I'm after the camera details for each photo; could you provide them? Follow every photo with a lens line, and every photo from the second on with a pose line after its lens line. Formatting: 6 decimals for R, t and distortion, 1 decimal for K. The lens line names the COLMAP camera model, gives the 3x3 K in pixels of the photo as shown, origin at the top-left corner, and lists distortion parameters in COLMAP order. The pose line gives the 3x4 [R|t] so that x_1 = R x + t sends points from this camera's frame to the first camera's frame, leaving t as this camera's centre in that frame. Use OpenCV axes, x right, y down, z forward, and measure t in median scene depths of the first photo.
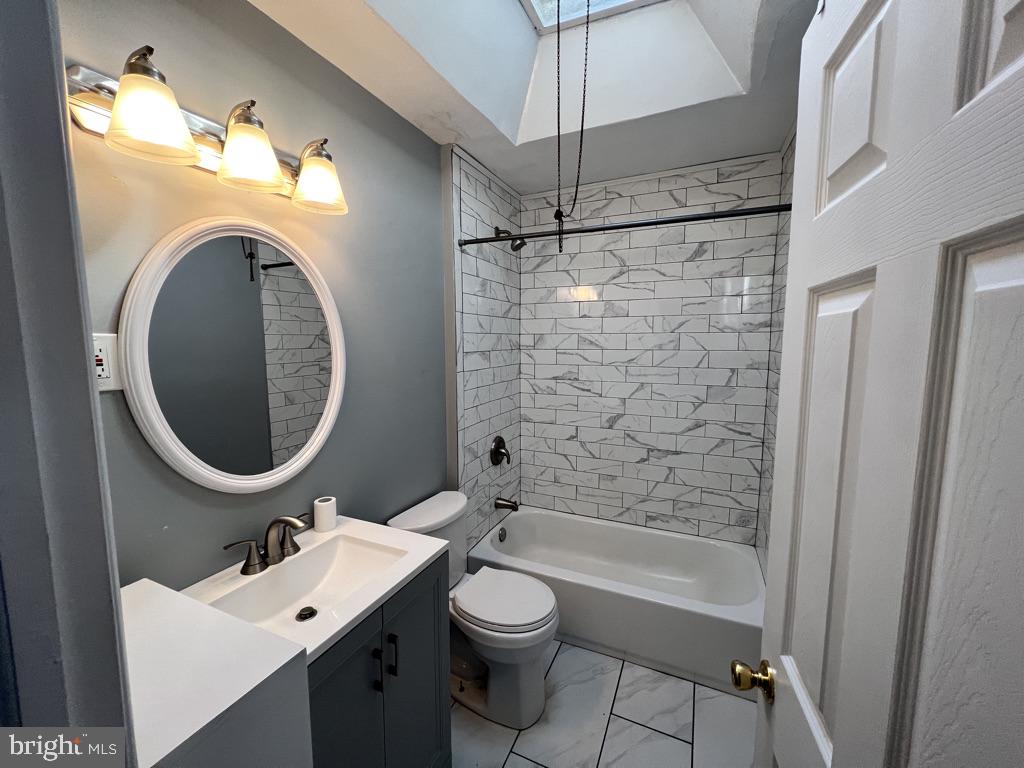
lens RADIAL K [[406.8, 0, 513.7], [0, 406.8, 386.7], [0, 0, 1]] dist [-0.001606, 0.000281]
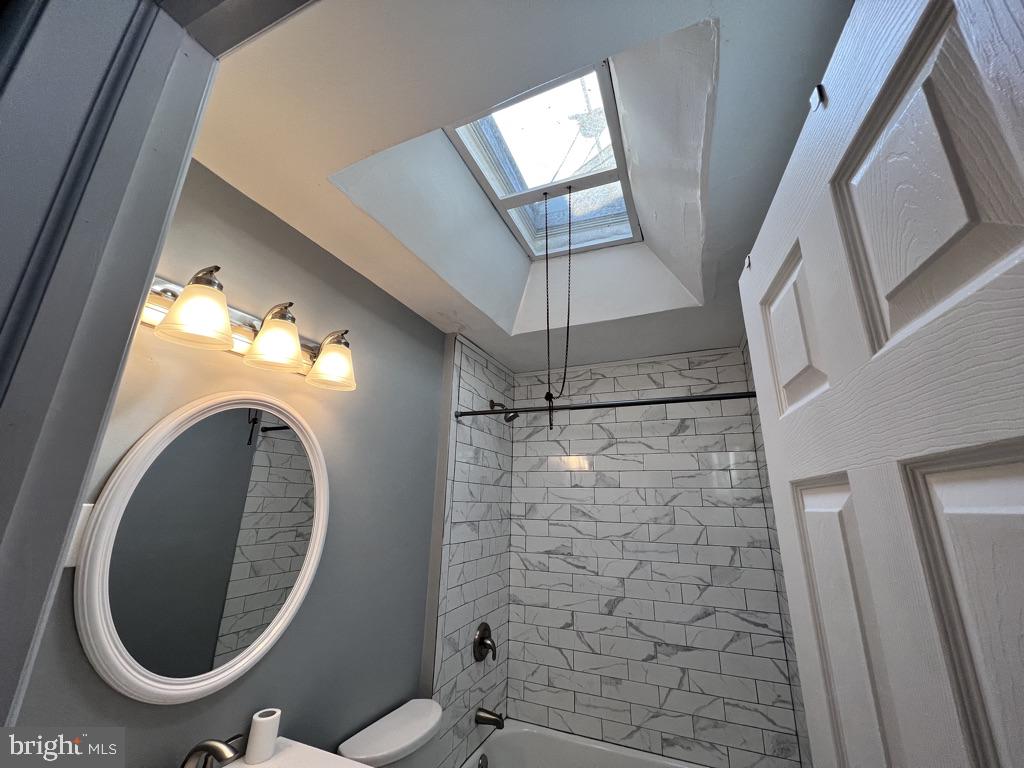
lens RADIAL K [[406.8, 0, 513.7], [0, 406.8, 386.7], [0, 0, 1]] dist [-0.001606, 0.000281]
pose [[0.999489, 0.028375, 0.014689, -0.000448], [-0.020574, 0.923277, -0.383583, -0.015261], [-0.024447, 0.383085, 0.923390, -0.009696]]
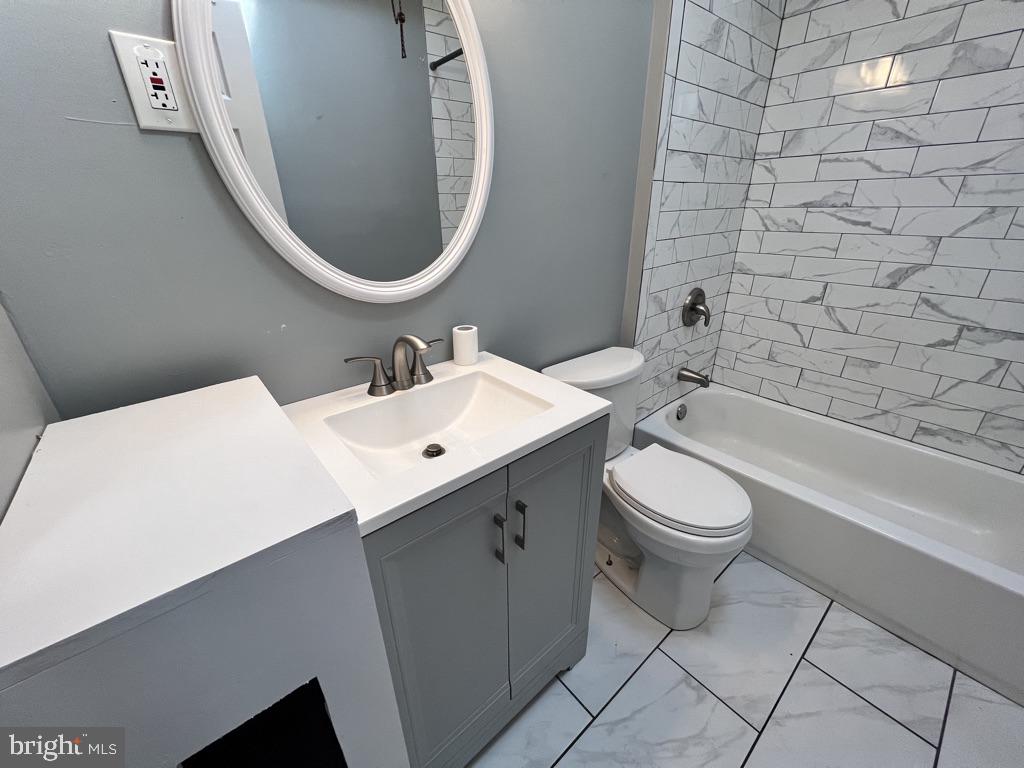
lens RADIAL K [[406.8, 0, 513.7], [0, 406.8, 386.7], [0, 0, 1]] dist [-0.001606, 0.000281]
pose [[0.905279, 0.163307, -0.392174, -0.025141], [-0.034914, 0.948637, 0.314434, 0.083760], [0.423380, -0.270958, 0.864483, 0.197431]]
